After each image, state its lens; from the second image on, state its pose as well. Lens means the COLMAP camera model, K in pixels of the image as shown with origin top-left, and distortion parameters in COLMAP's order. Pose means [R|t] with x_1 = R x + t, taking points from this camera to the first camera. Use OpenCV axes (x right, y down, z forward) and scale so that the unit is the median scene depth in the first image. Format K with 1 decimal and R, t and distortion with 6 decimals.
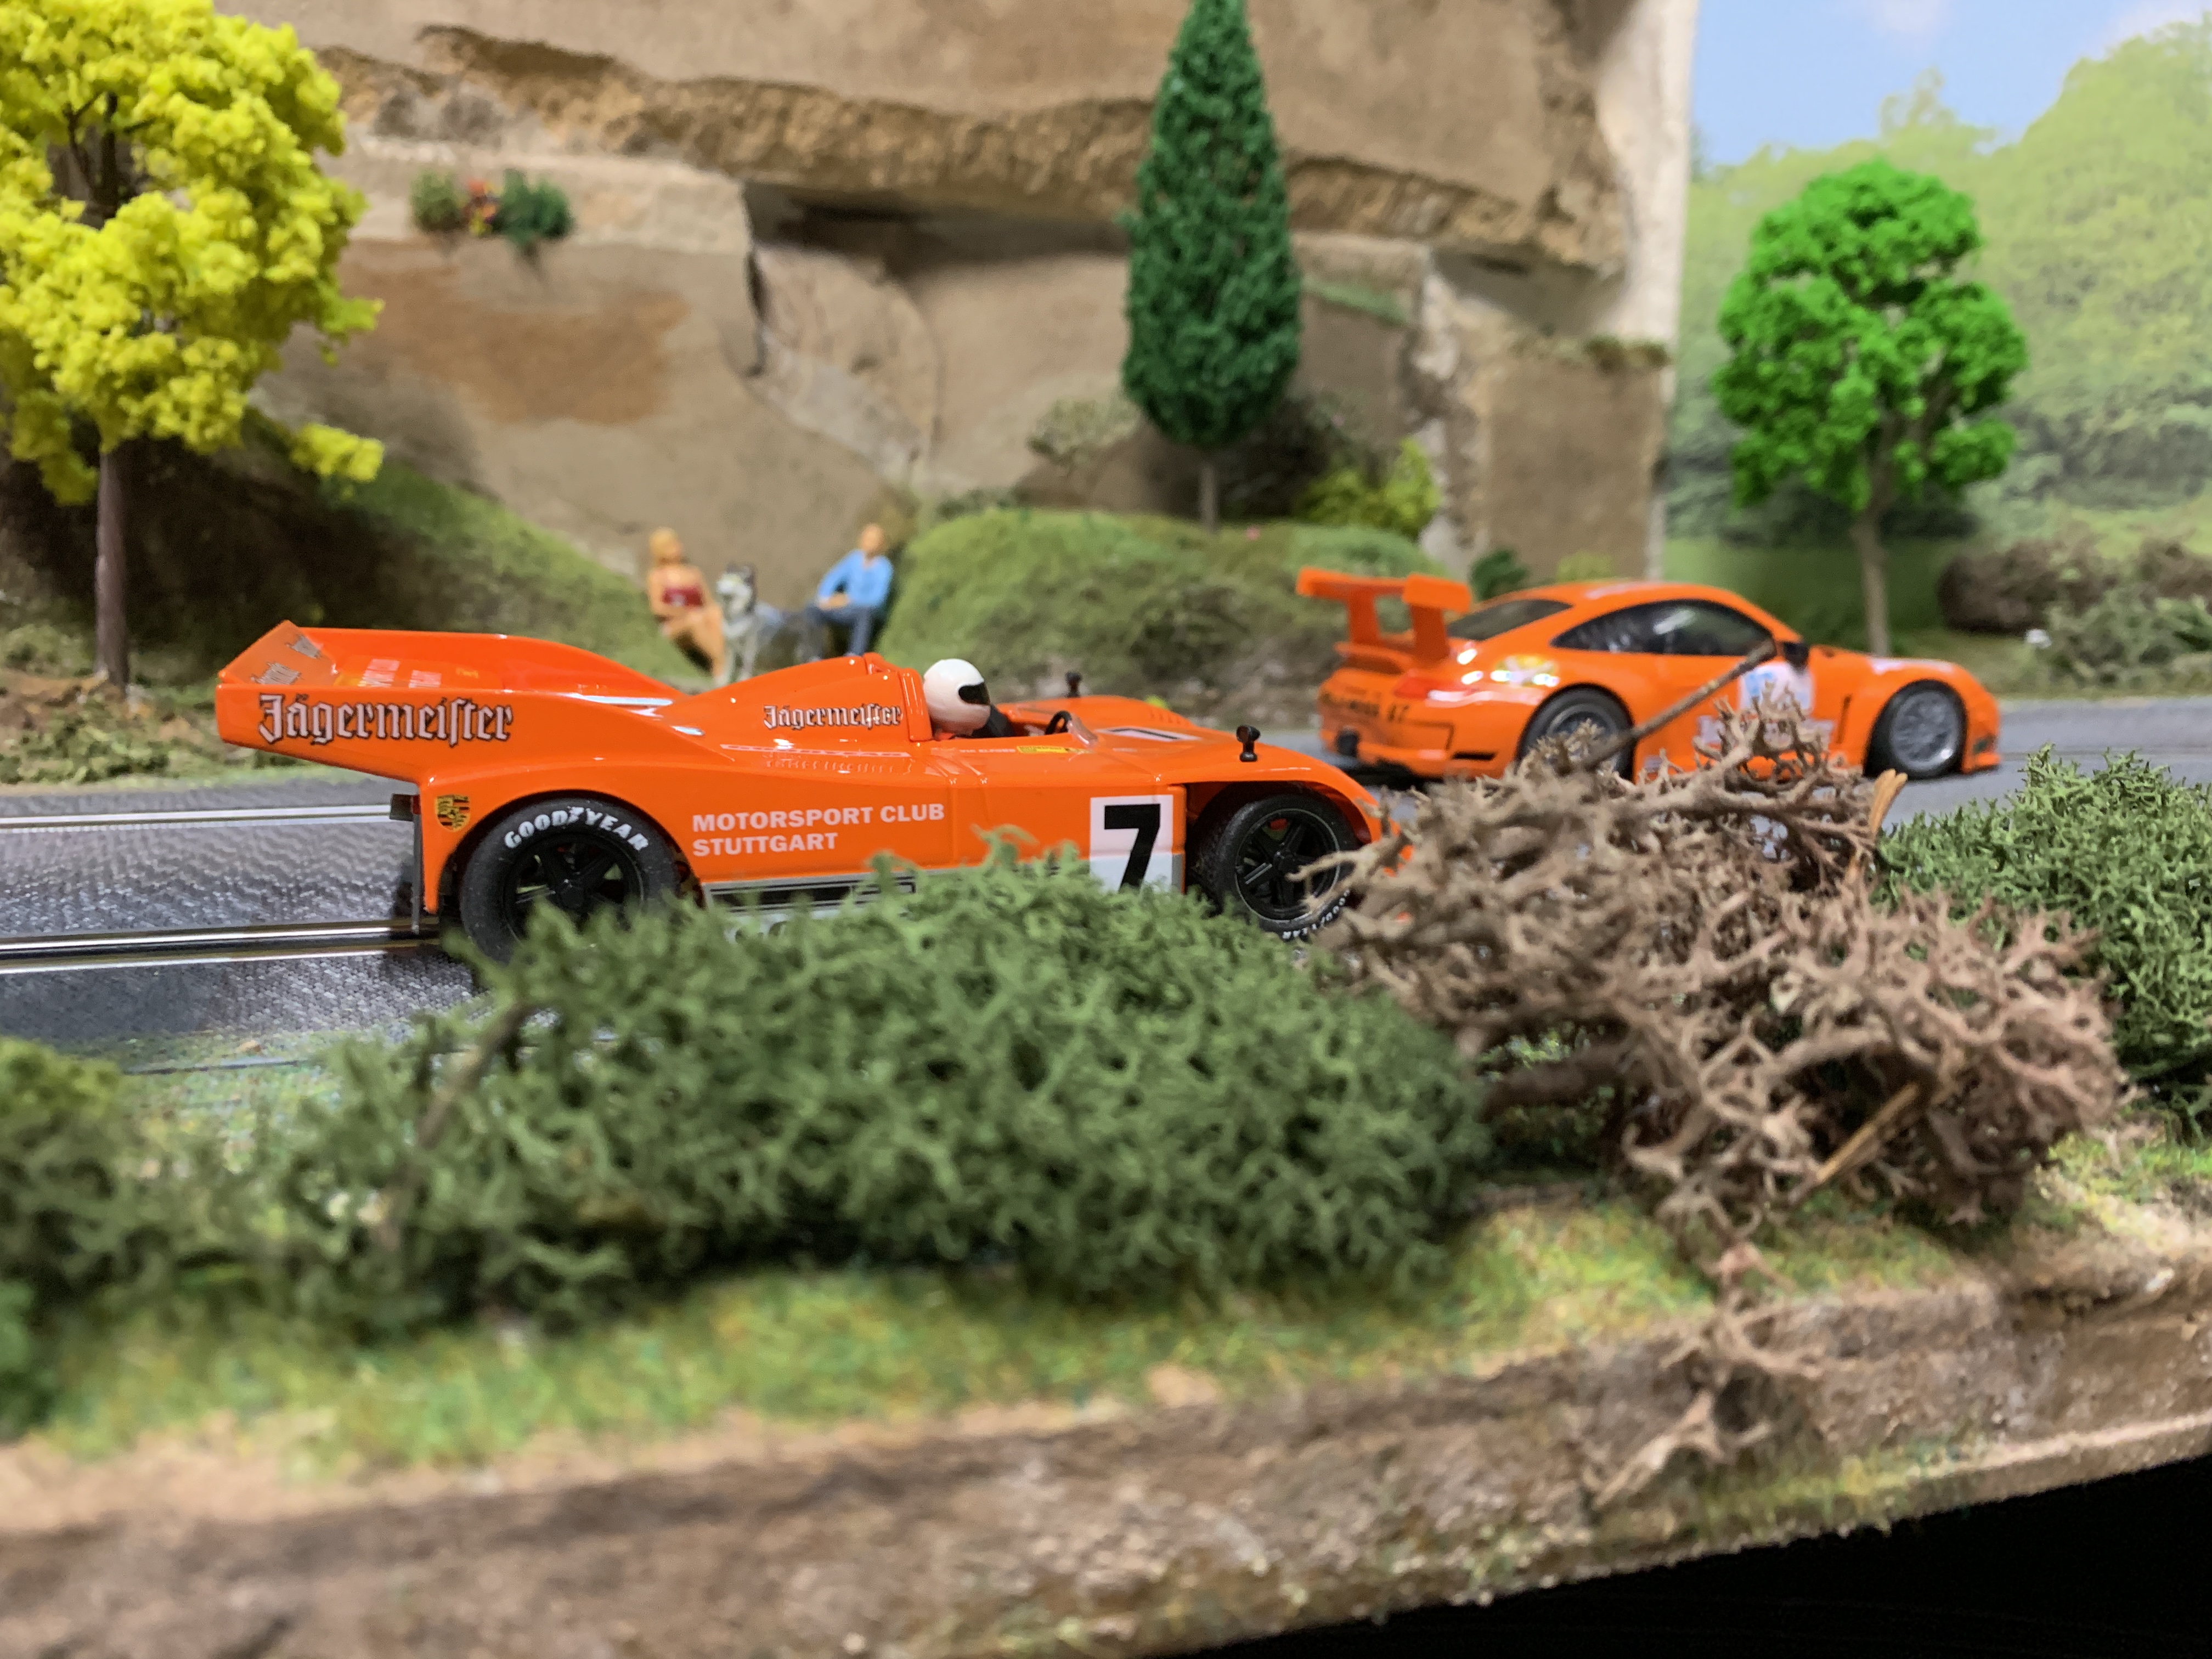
lens RADIAL K [[1715.5, 0, 1106.0], [0, 1715.5, 829.5], [0, 0, 1]] dist [-0.001476, -0.000987]
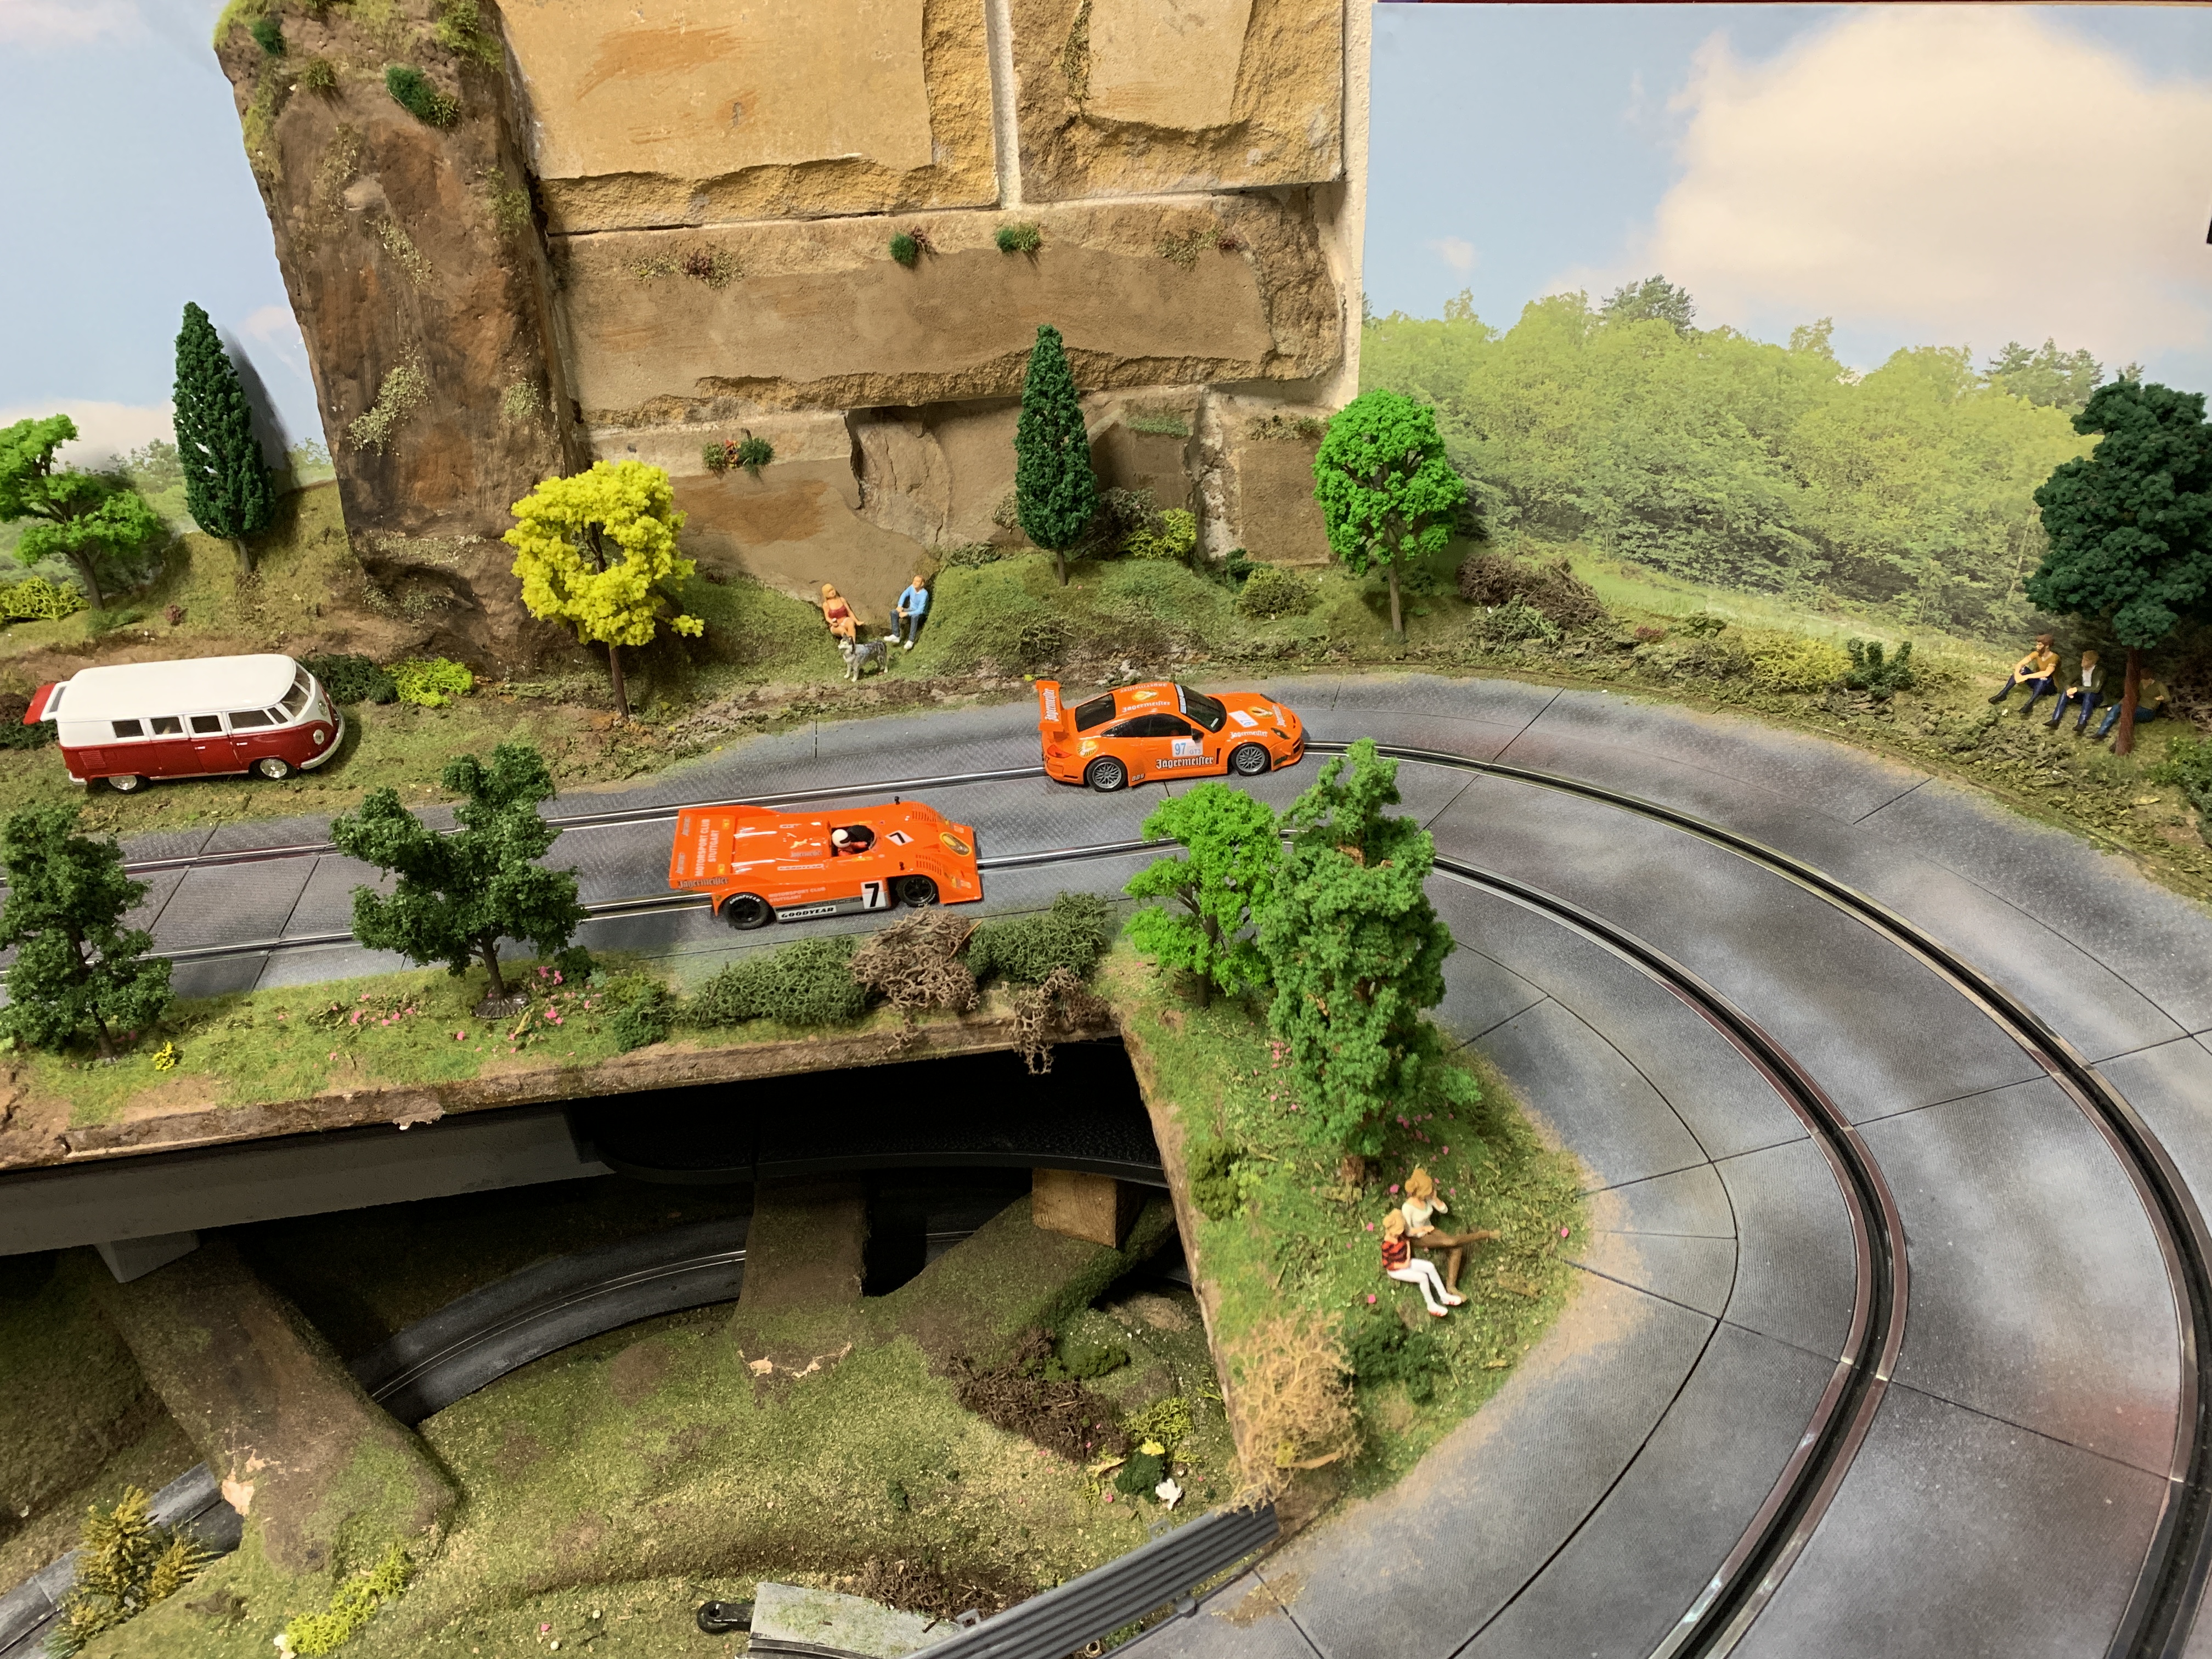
lens RADIAL K [[1680.5, 0, 1109.0], [0, 1680.5, 783.8], [0, 0, 1]] dist [0.157951, 0.000369]
pose [[0.976040, 0.035825, -0.214621, 0.603486], [0.037918, 0.943257, 0.329890, -0.654410], [0.214261, -0.330124, 0.919299, -1.078782]]
